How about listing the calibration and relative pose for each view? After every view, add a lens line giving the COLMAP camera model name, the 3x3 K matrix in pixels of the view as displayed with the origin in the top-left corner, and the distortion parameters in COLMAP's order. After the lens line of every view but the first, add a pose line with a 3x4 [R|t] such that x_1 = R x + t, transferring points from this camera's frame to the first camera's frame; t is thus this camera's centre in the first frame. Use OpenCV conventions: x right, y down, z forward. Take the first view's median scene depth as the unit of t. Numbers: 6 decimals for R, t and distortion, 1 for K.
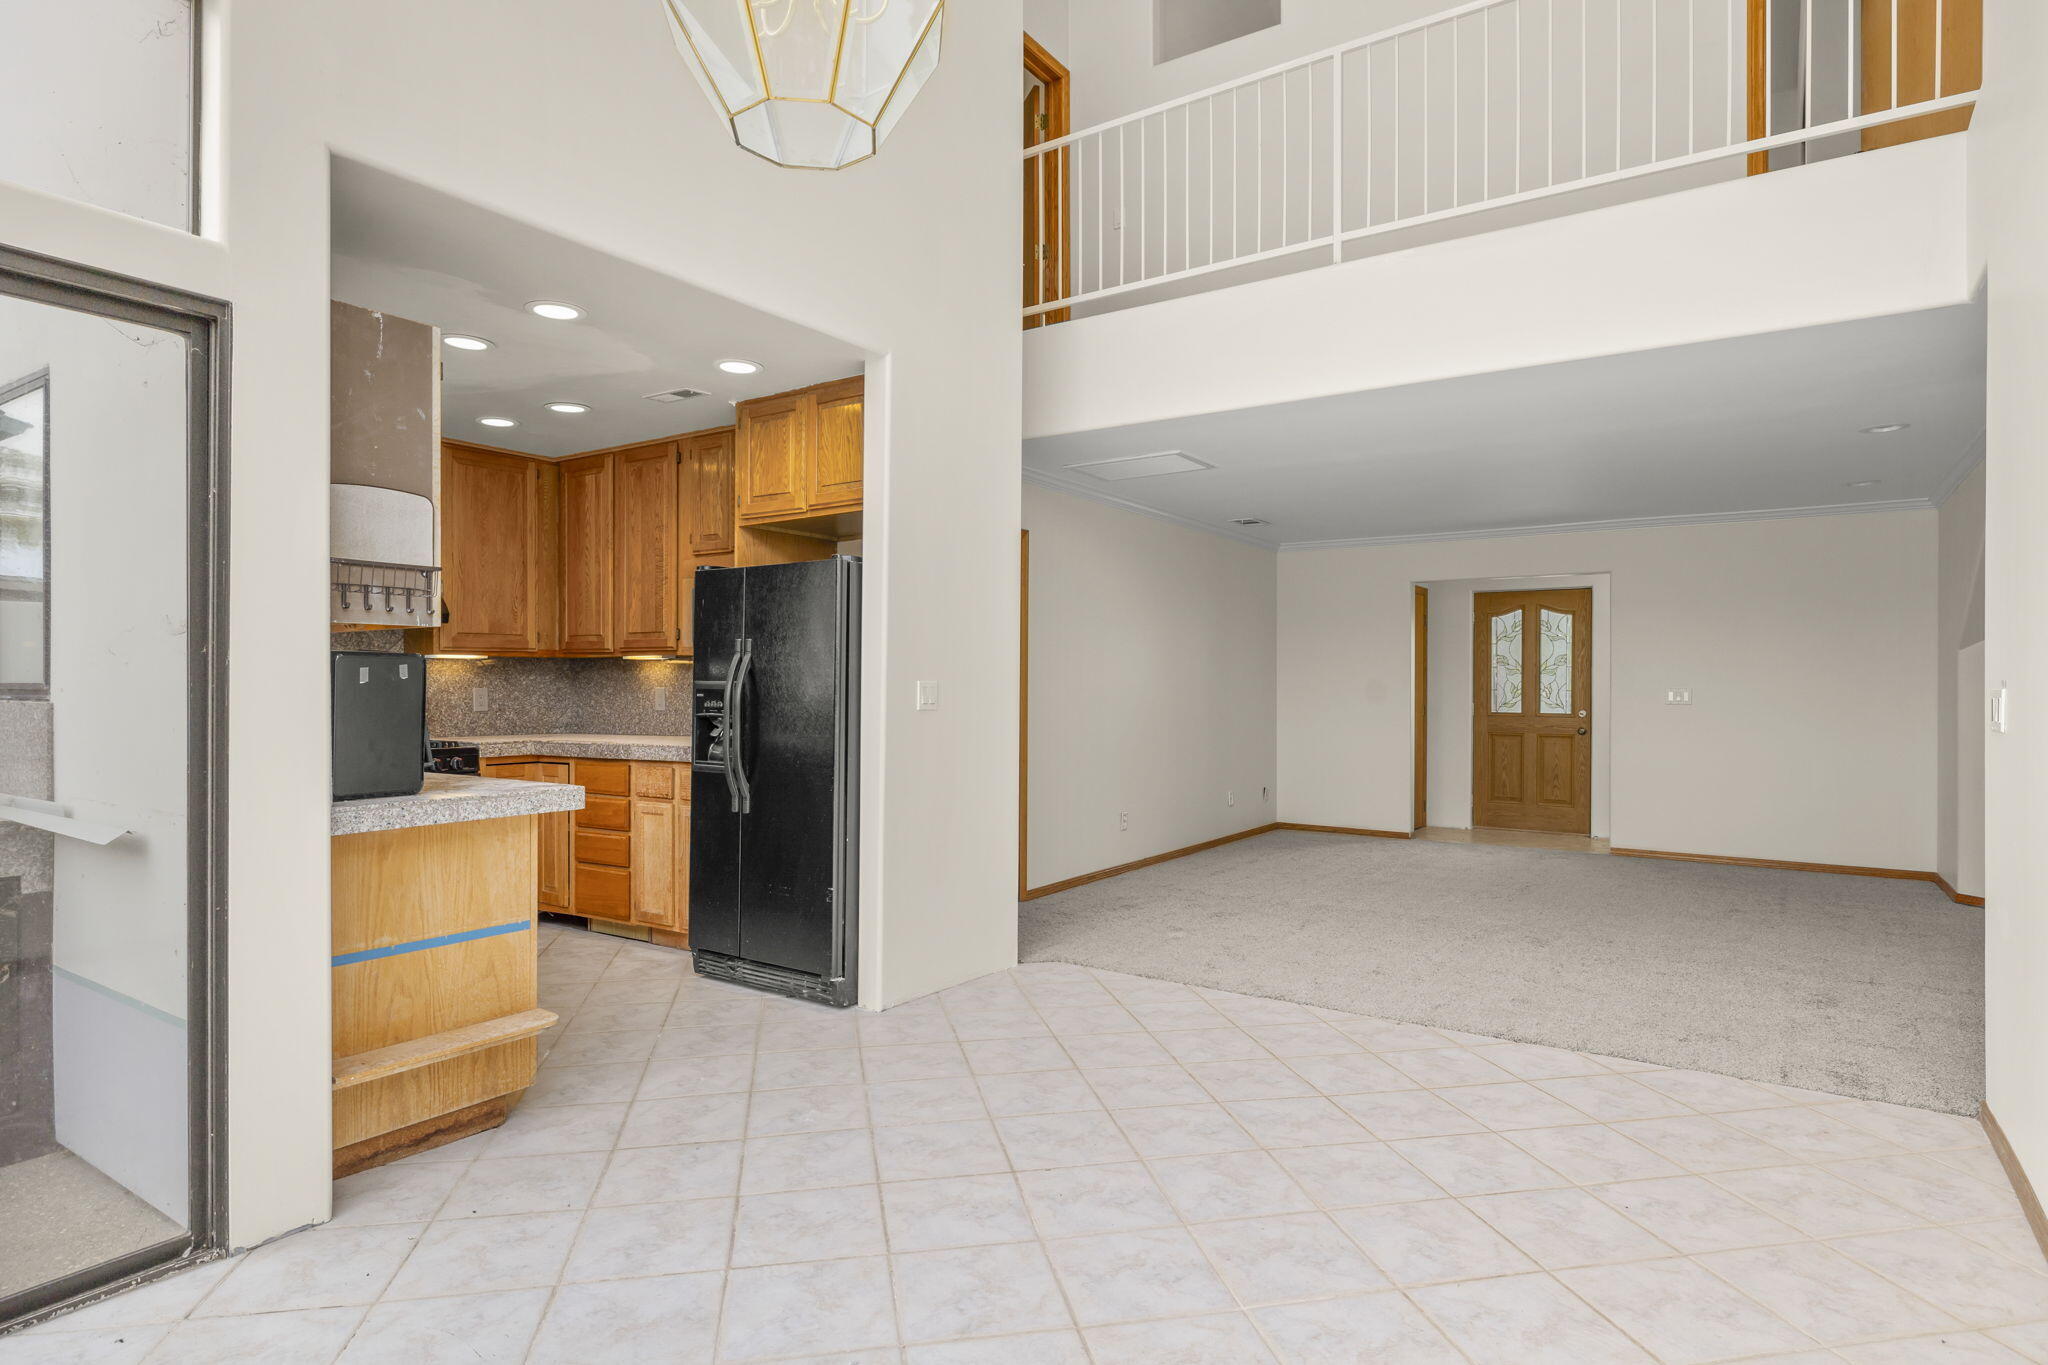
lens RADIAL K [[1103.6, 0, 1022.4], [0, 1103.6, 683.8], [0, 0, 1]] dist [0.000001, -0.001721]
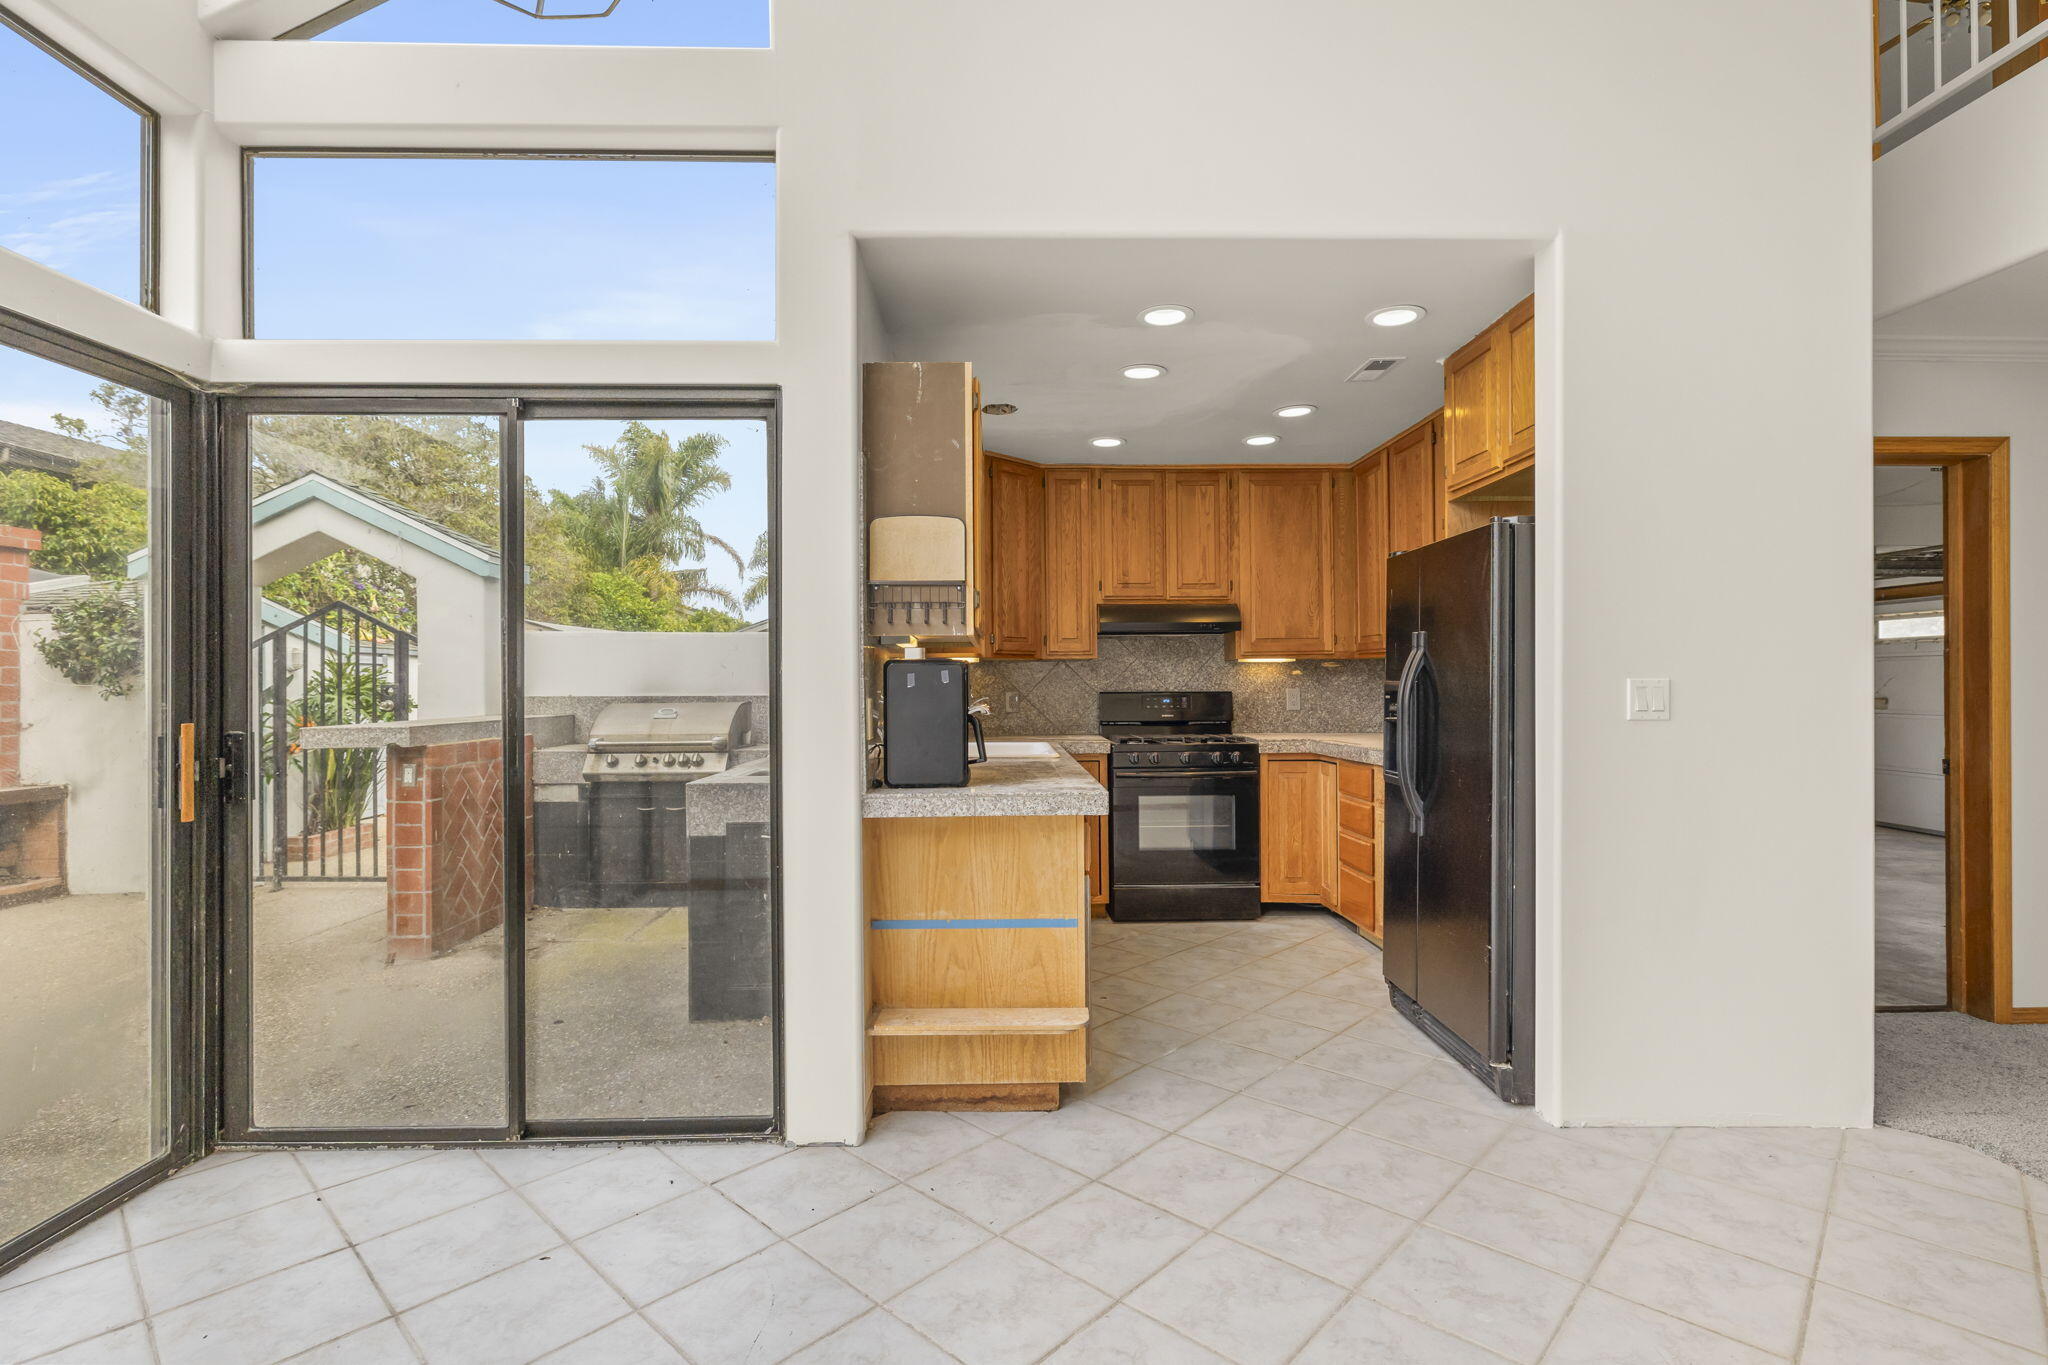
lens RADIAL K [[971.5, 0, 1025.1], [0, 971.5, 680.1], [0, 0, 1]] dist [-0.005435, 0.000066]
pose [[0.580068, -0.009641, -0.814511, 0.270486], [0.007443, 0.999951, -0.006535, -0.000591], [0.814534, -0.002272, 0.580111, 0.463121]]
